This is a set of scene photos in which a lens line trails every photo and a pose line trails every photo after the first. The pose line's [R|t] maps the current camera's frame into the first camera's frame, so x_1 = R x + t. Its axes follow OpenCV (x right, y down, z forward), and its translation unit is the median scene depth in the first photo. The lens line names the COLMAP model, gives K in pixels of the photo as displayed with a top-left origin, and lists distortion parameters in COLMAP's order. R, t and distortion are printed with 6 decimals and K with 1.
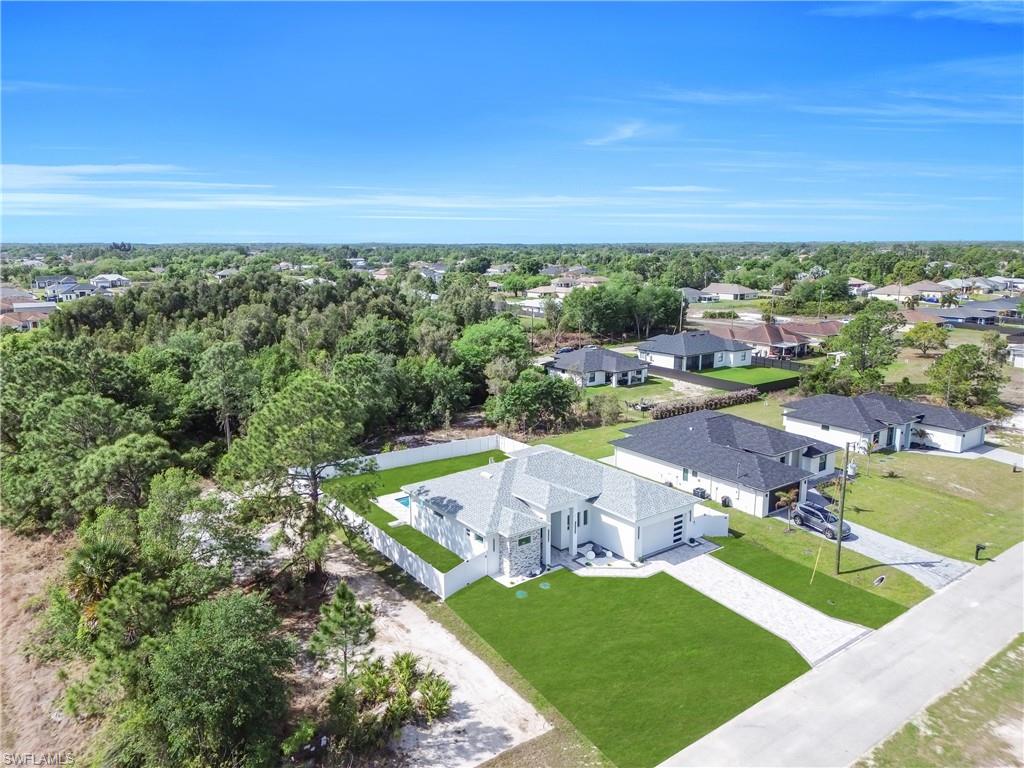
lens RADIAL K [[724.3, 0, 510.3], [0, 724.3, 360.2], [0, 0, 1]] dist [0.022030, -0.003711]
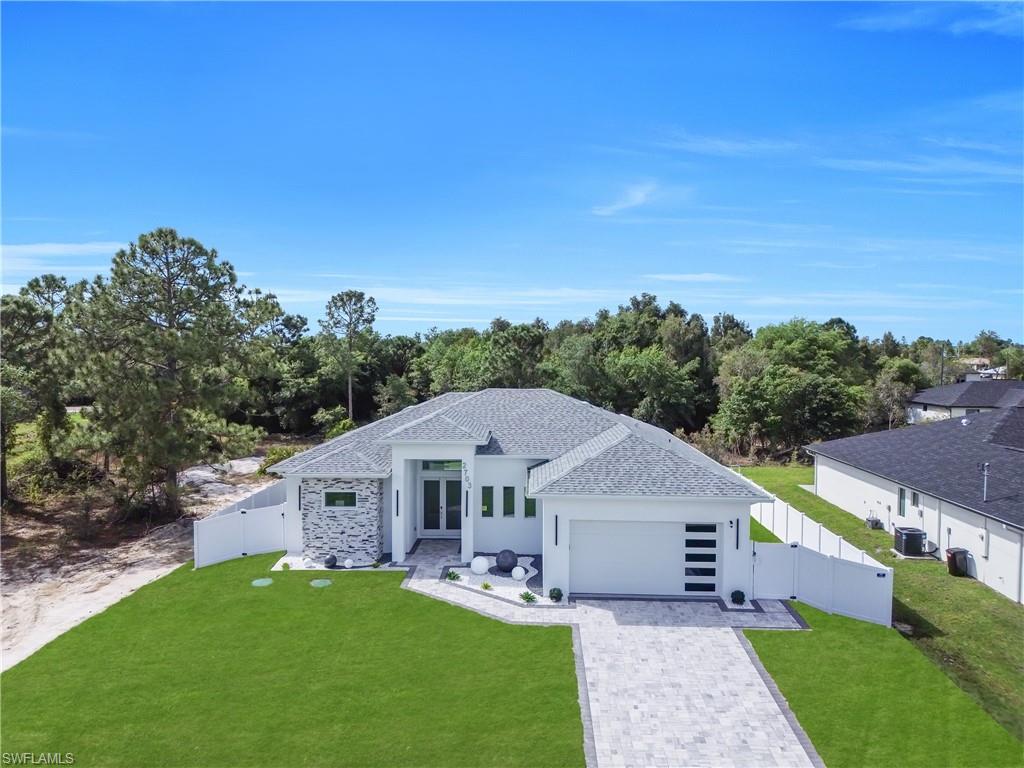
lens RADIAL K [[720.3, 0, 512.0], [0, 720.3, 384.0], [0, 0, 1]] dist [0.025790, -0.005474]
pose [[0.782818, 0.035770, -0.621222, 0.410375], [-0.104662, 0.991692, -0.074787, 0.179400], [0.613386, 0.123563, 0.780058, 0.611641]]
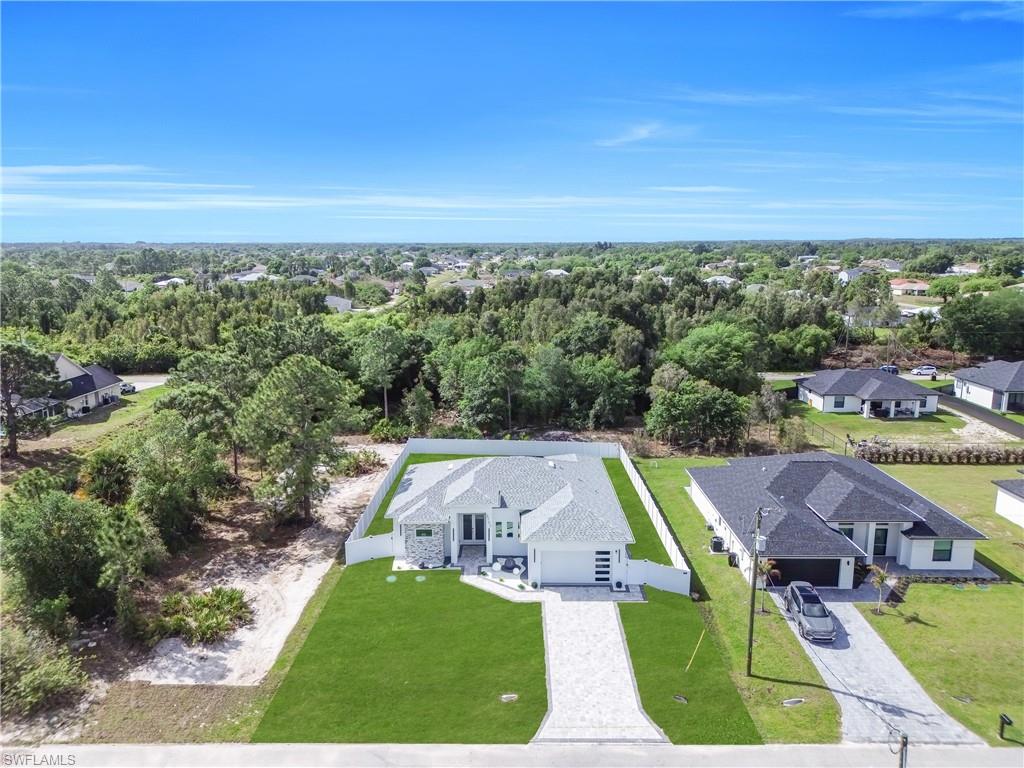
lens RADIAL K [[720.3, 0, 512.0], [0, 720.3, 384.0], [0, 0, 1]] dist [0.025790, -0.005474]
pose [[0.800418, 0.116254, -0.588062, 0.649145], [-0.093670, 0.993219, 0.068855, -0.039871], [0.592079, -0.000029, 0.805880, 0.231927]]
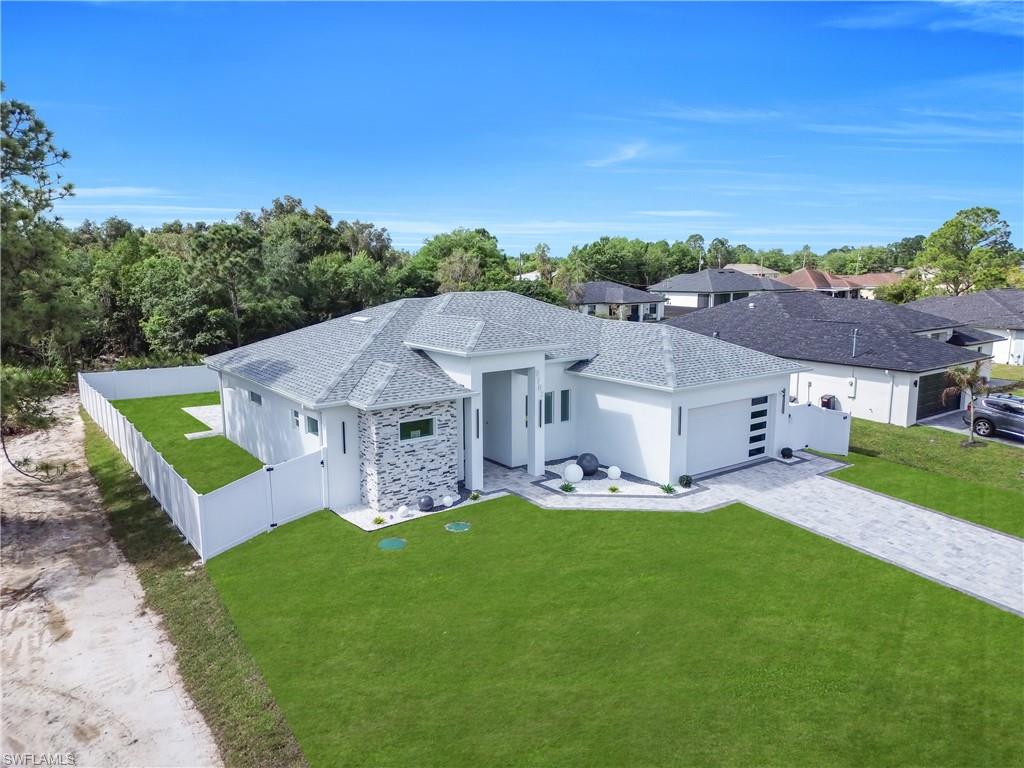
lens RADIAL K [[720.3, 0, 512.0], [0, 720.3, 384.0], [0, 0, 1]] dist [0.025790, -0.005474]
pose [[0.999983, -0.002194, -0.005482, 0.073112], [0.002235, 0.999970, 0.007446, 0.204816], [0.005465, -0.007459, 0.999957, 0.535813]]
